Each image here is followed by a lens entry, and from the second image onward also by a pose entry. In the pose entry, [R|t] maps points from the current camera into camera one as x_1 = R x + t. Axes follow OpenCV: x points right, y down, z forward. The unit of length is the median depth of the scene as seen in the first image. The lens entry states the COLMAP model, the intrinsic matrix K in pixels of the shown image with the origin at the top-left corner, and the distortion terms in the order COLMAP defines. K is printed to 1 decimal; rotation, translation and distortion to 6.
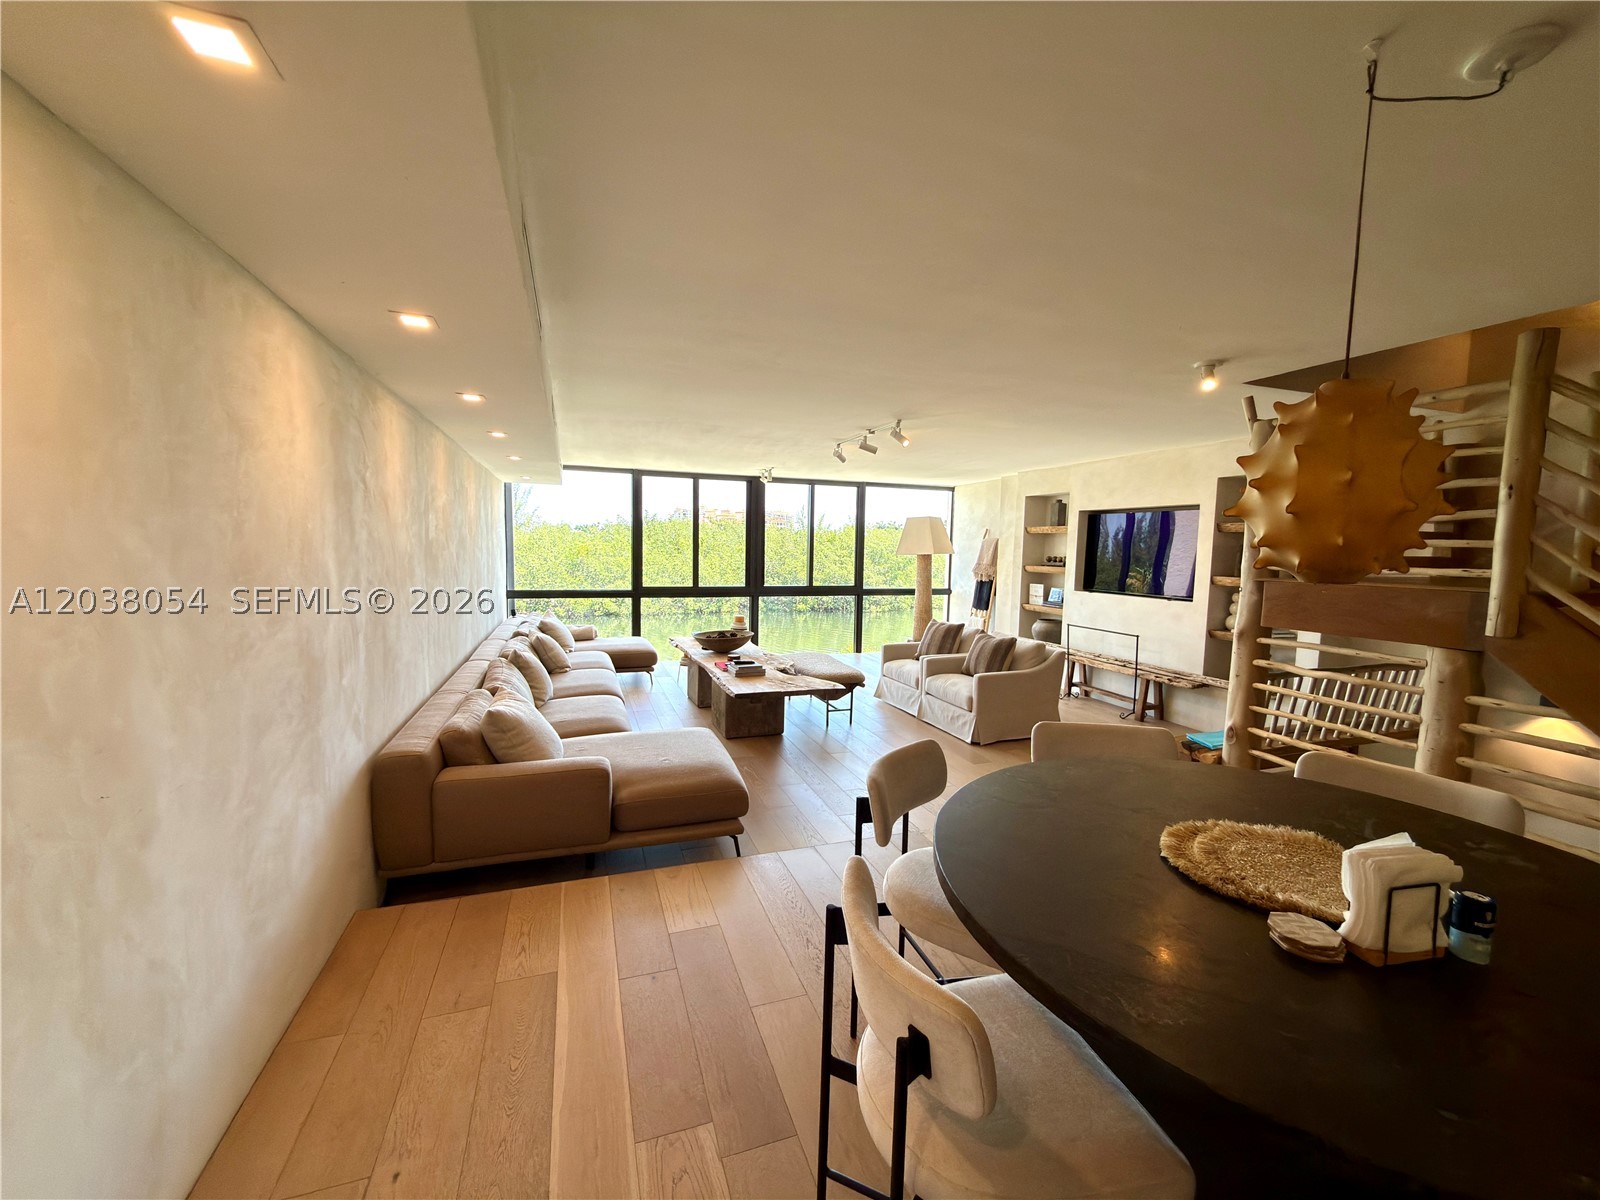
lens RADIAL K [[642.8, 0, 802.9], [0, 642.8, 599.4], [0, 0, 1]] dist [0.000574, 0.000277]
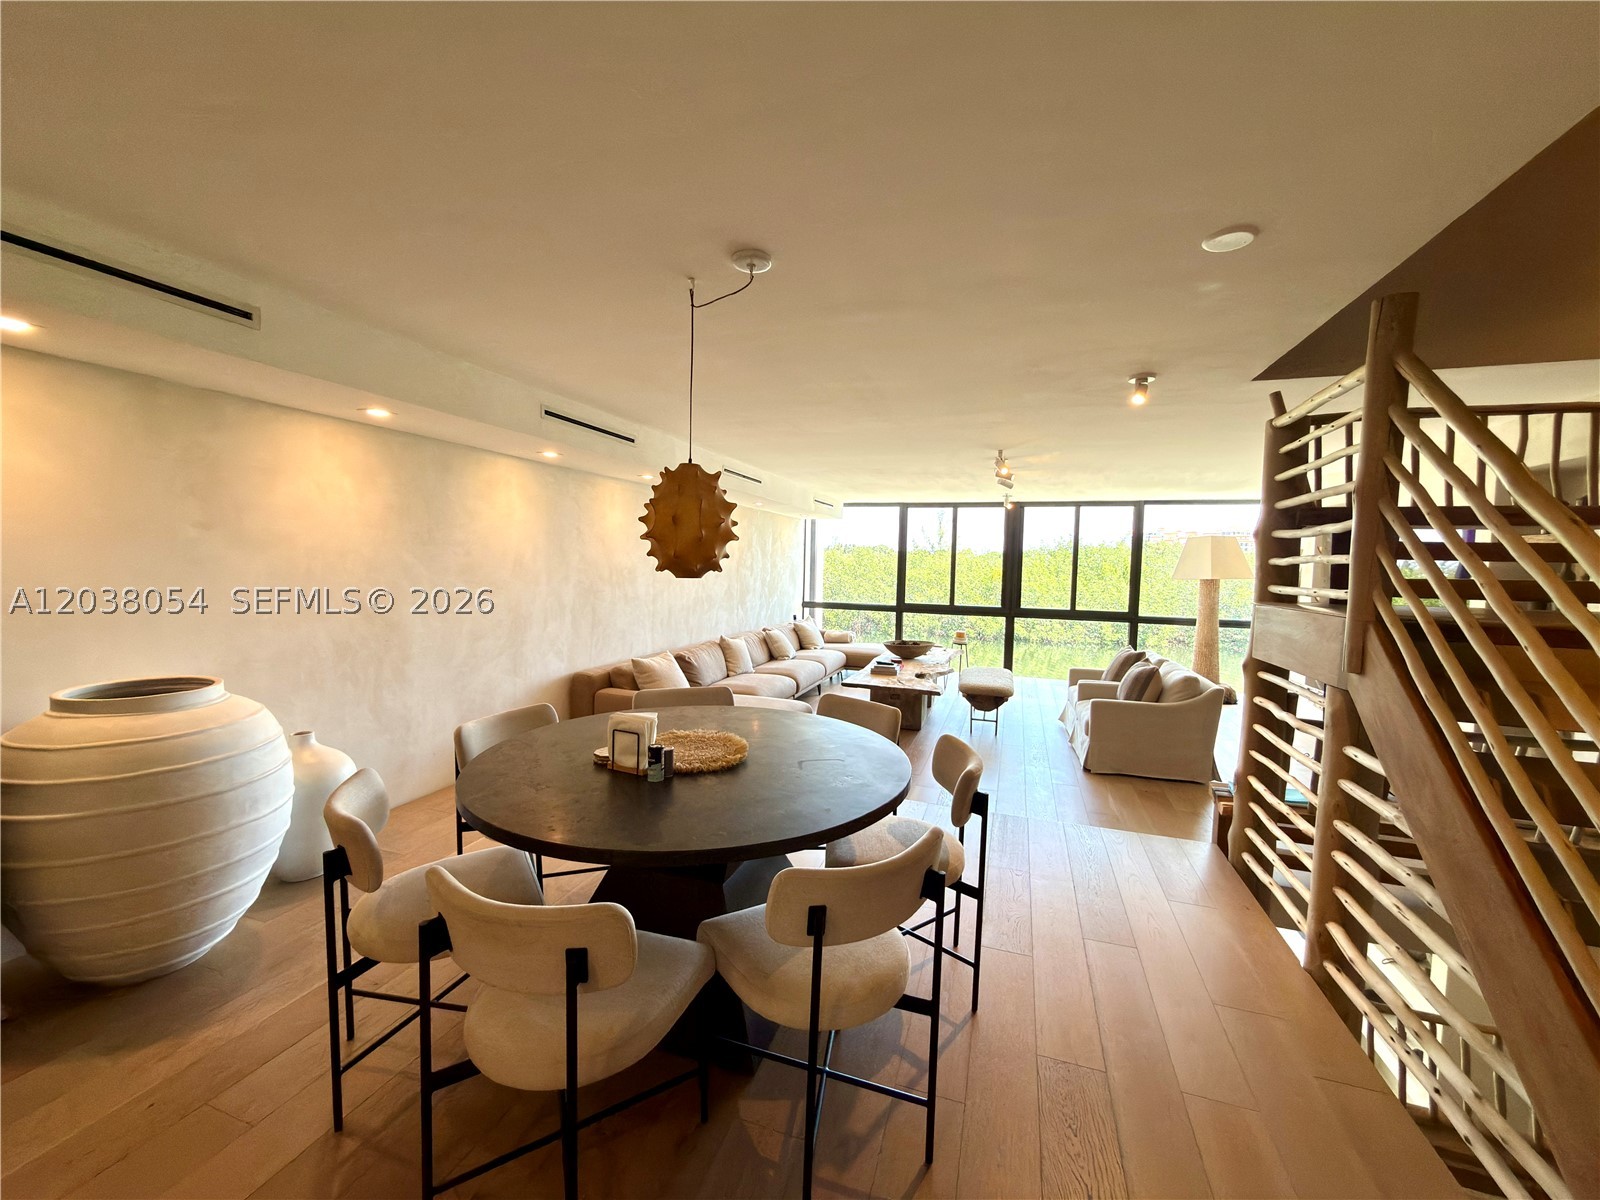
lens RADIAL K [[642.8, 0, 800.7], [0, 642.8, 607.0], [0, 0, 1]] dist [0.000574, 0.000277]
pose [[0.781007, 0.042153, -0.623098, 0.322859], [-0.059635, 0.998194, -0.007220, 0.006957], [0.621668, 0.042798, 0.782111, -0.024794]]
